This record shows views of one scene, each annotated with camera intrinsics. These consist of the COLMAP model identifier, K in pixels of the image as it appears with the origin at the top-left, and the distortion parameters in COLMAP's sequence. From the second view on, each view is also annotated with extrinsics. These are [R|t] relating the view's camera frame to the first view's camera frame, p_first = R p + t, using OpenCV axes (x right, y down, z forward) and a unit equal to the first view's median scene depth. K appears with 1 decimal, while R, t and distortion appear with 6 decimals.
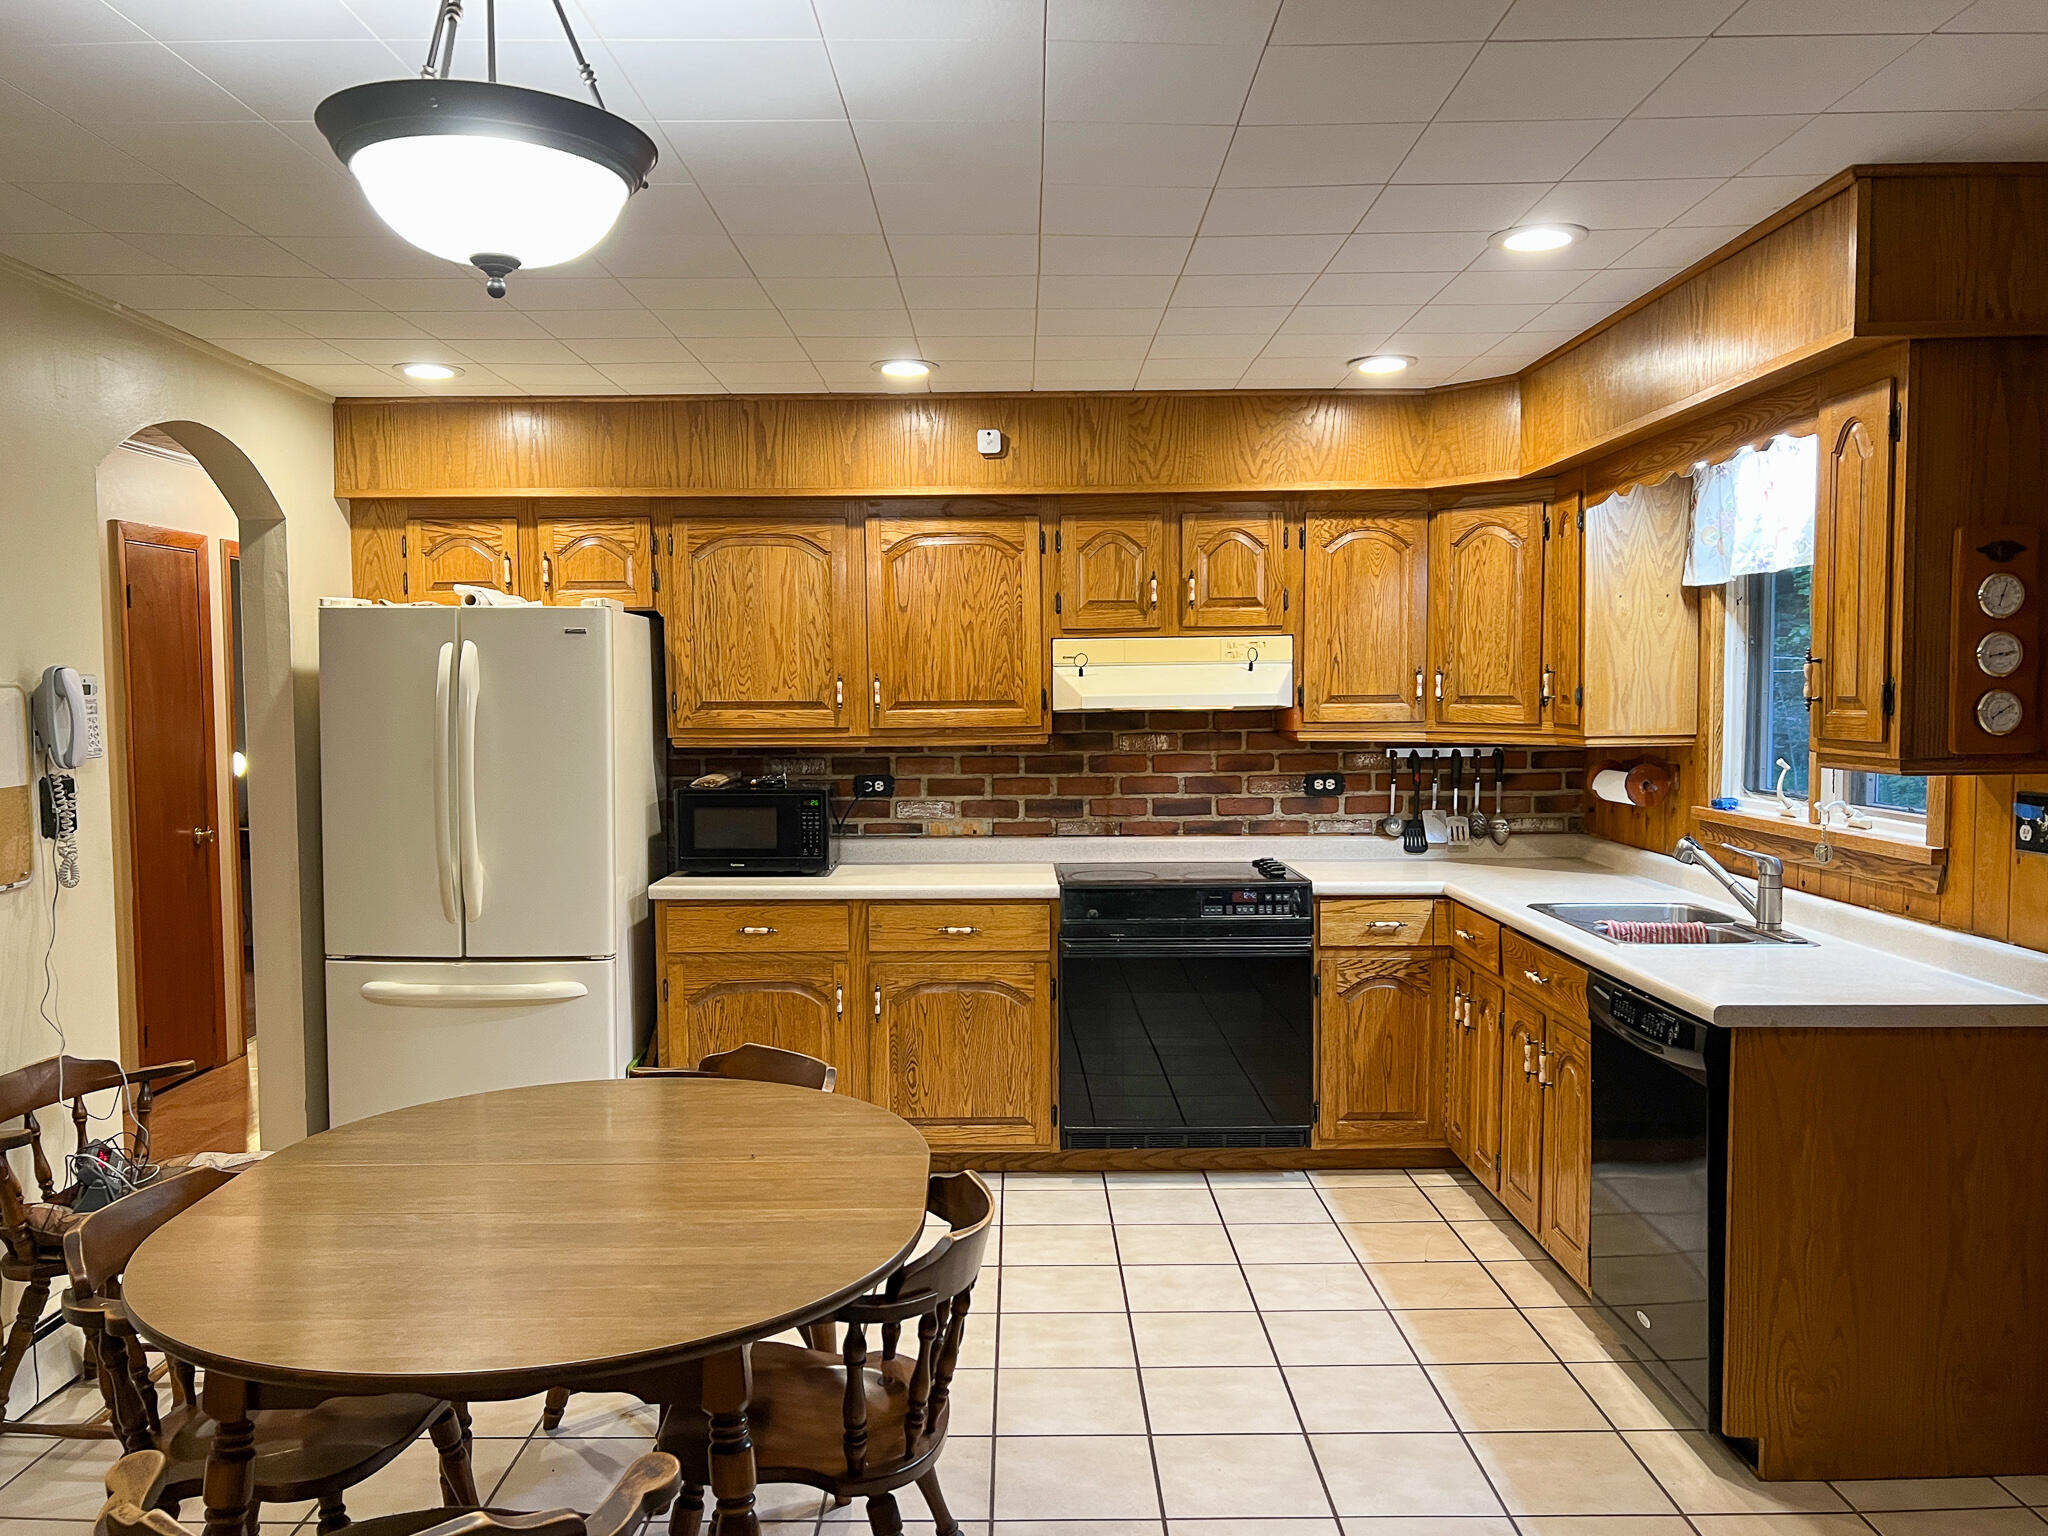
lens RADIAL K [[1570.3, 0, 1024.0], [0, 1570.3, 768.0], [0, 0, 1]] dist [0.003454, -0.001312]
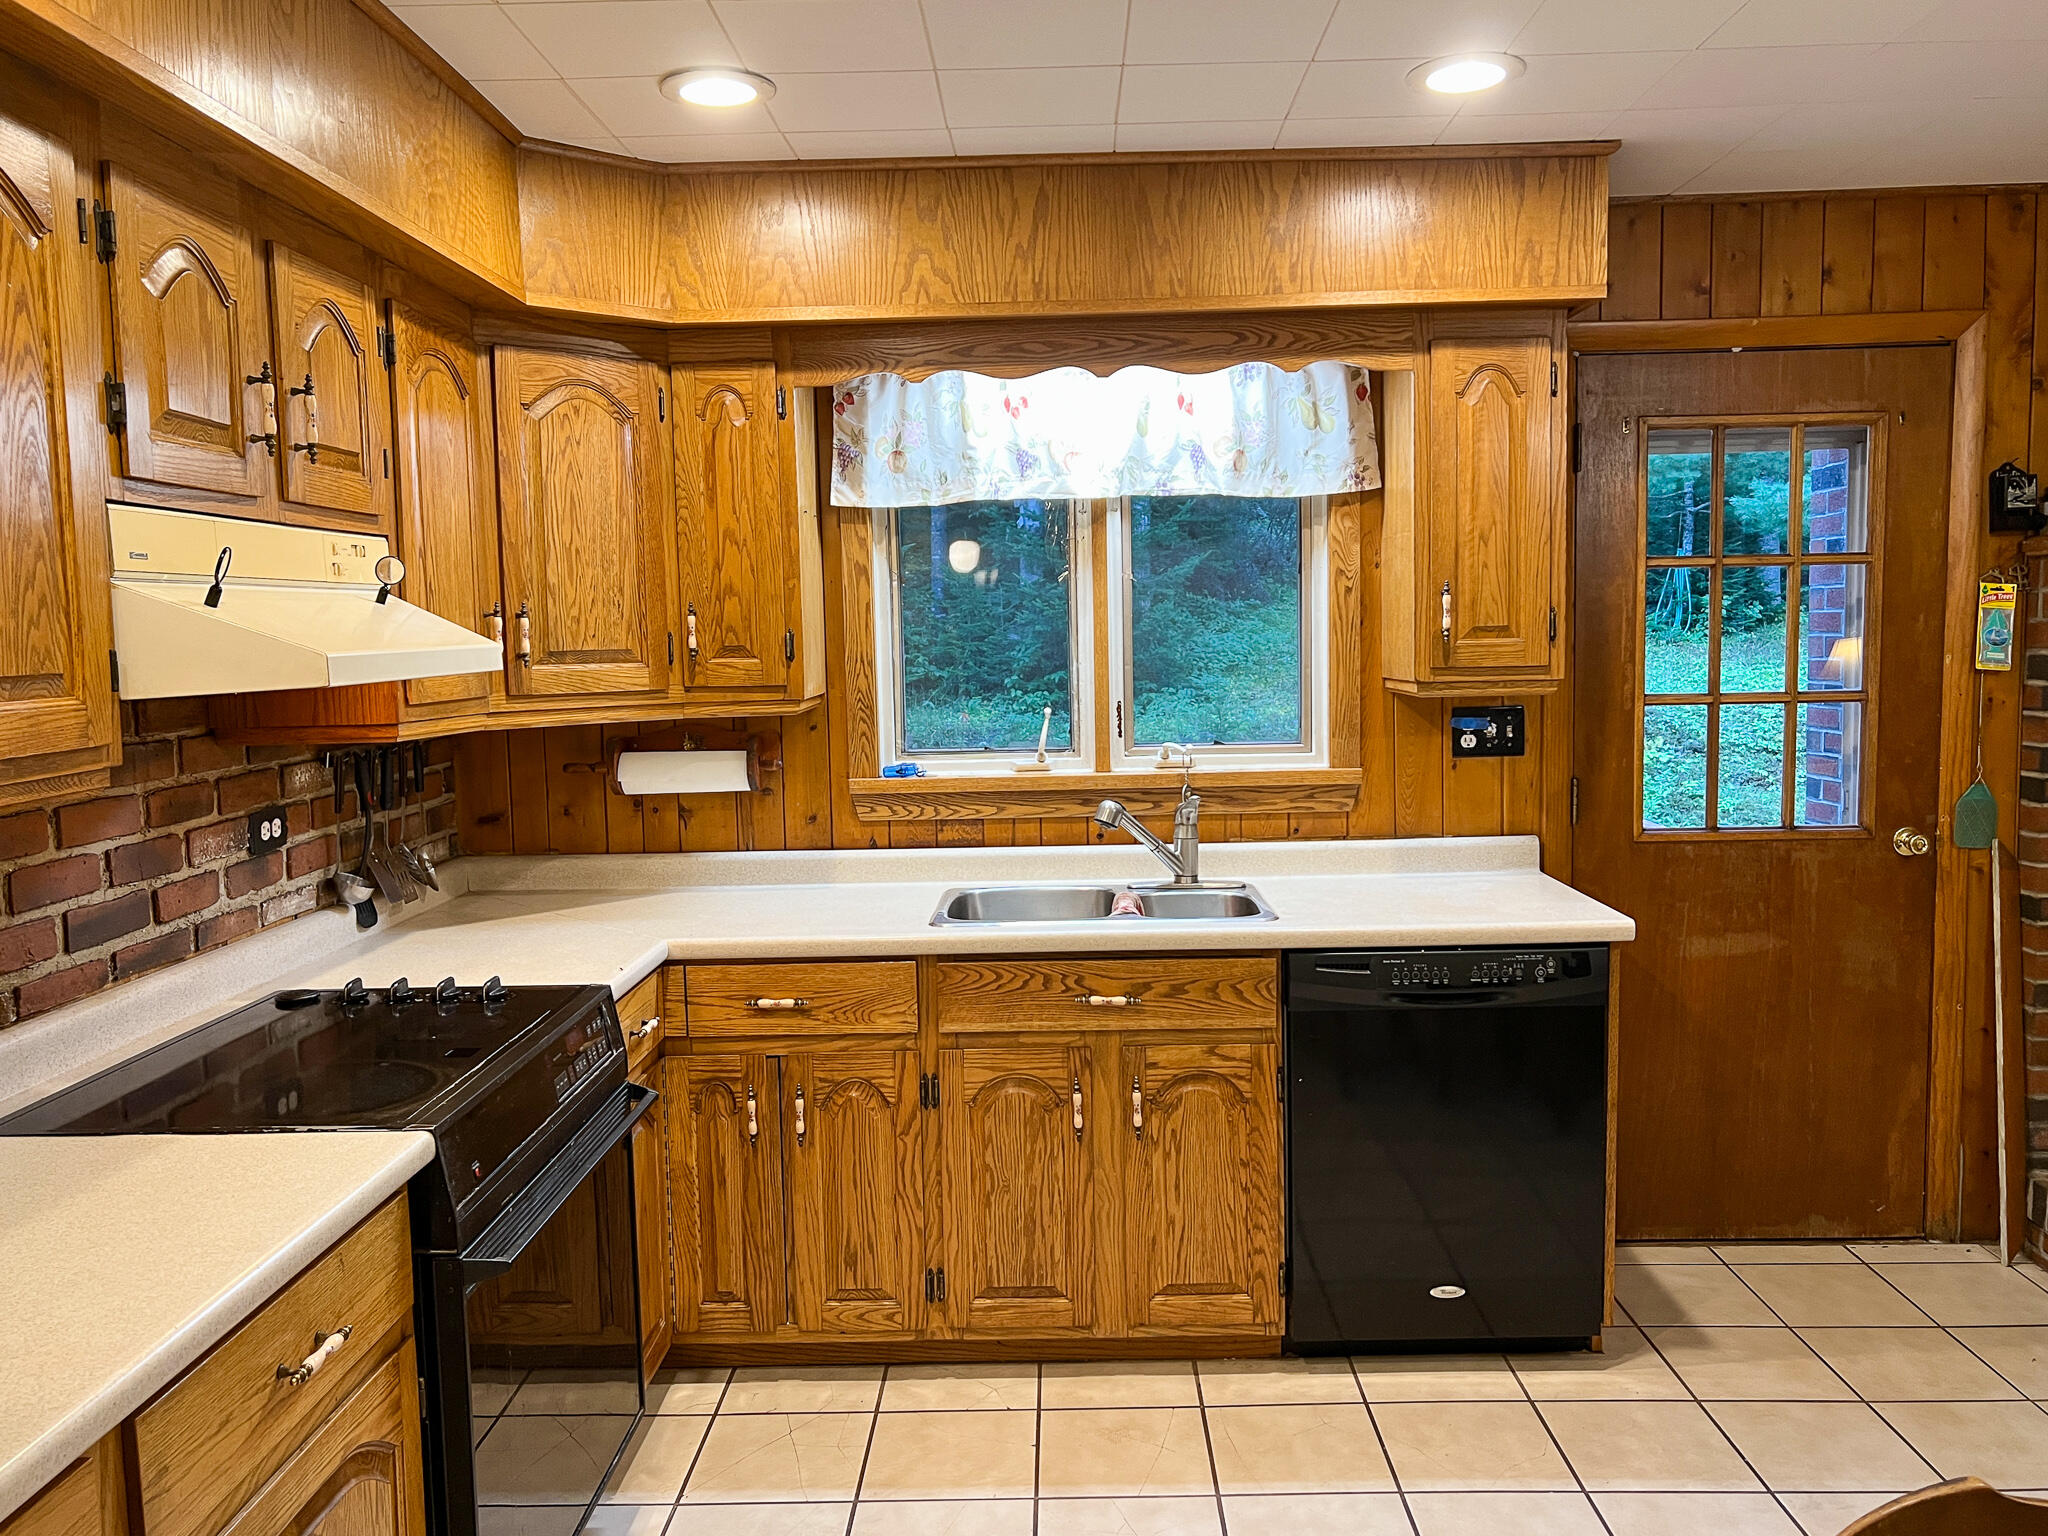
lens RADIAL K [[1570.3, 0, 1024.0], [0, 1570.3, 768.0], [0, 0, 1]] dist [0.003454, -0.001312]
pose [[0.021632, -0.079902, 0.996568, -0.354976], [0.073163, 0.994255, 0.078128, -0.035631], [-0.997085, 0.071222, 0.027354, 0.816596]]
